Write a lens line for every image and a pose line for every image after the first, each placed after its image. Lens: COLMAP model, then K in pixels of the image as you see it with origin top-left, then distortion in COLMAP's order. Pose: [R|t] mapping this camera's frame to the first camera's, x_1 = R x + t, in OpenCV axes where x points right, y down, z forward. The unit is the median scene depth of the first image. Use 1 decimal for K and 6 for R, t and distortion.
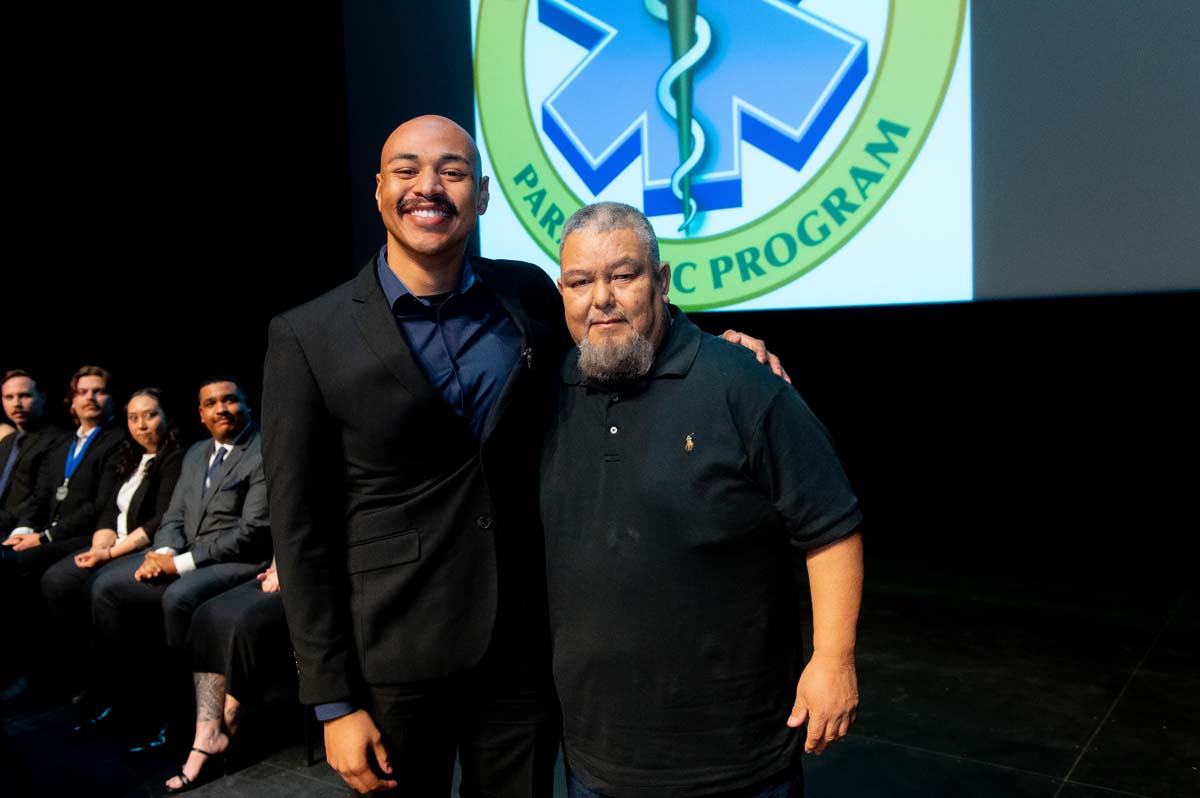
lens RADIAL K [[1052.0, 0, 609.4], [0, 1052.0, 410.9], [0, 0, 1]] dist [0.022387, -0.021355]
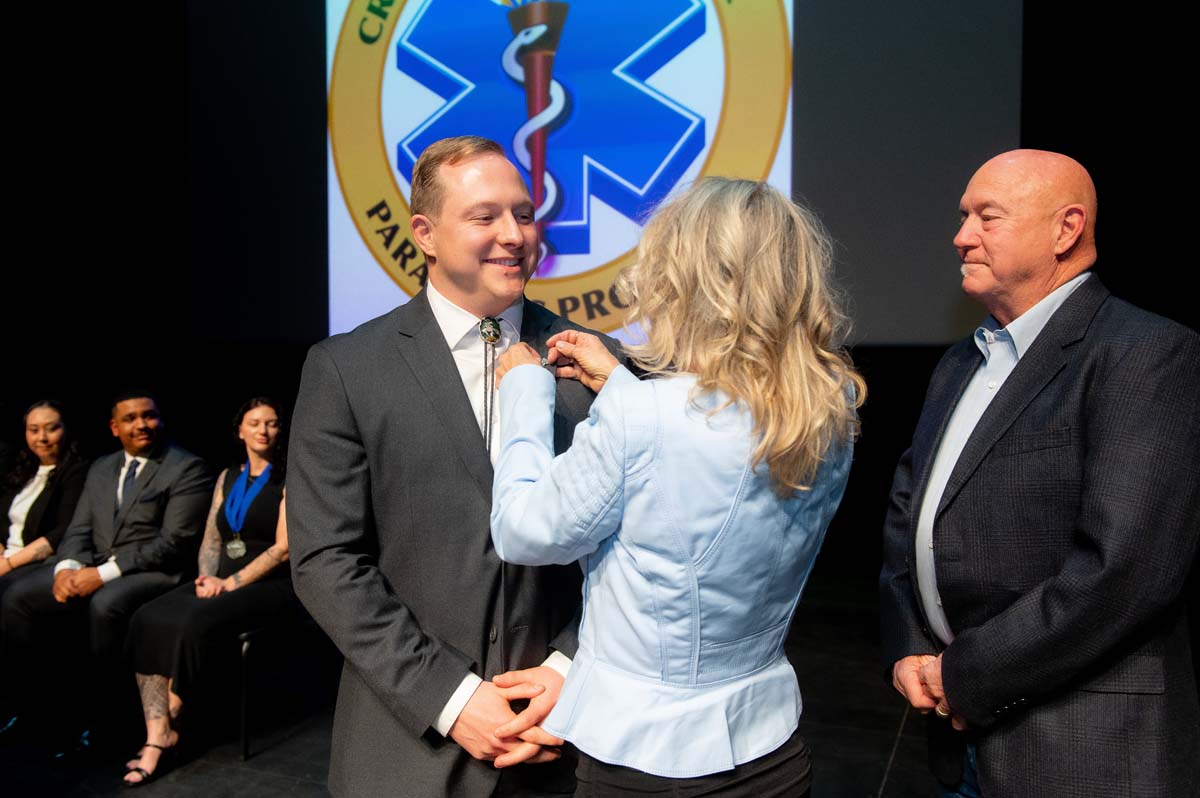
lens RADIAL K [[1052.0, 0, 597.1], [0, 1052.0, 407.4], [0, 0, 1]] dist [0.022387, -0.021355]
pose [[0.971541, 0.025261, 0.235520, -0.123304], [-0.017484, 0.999232, -0.035054, 0.008340], [-0.236225, 0.029939, 0.971237, -0.081073]]
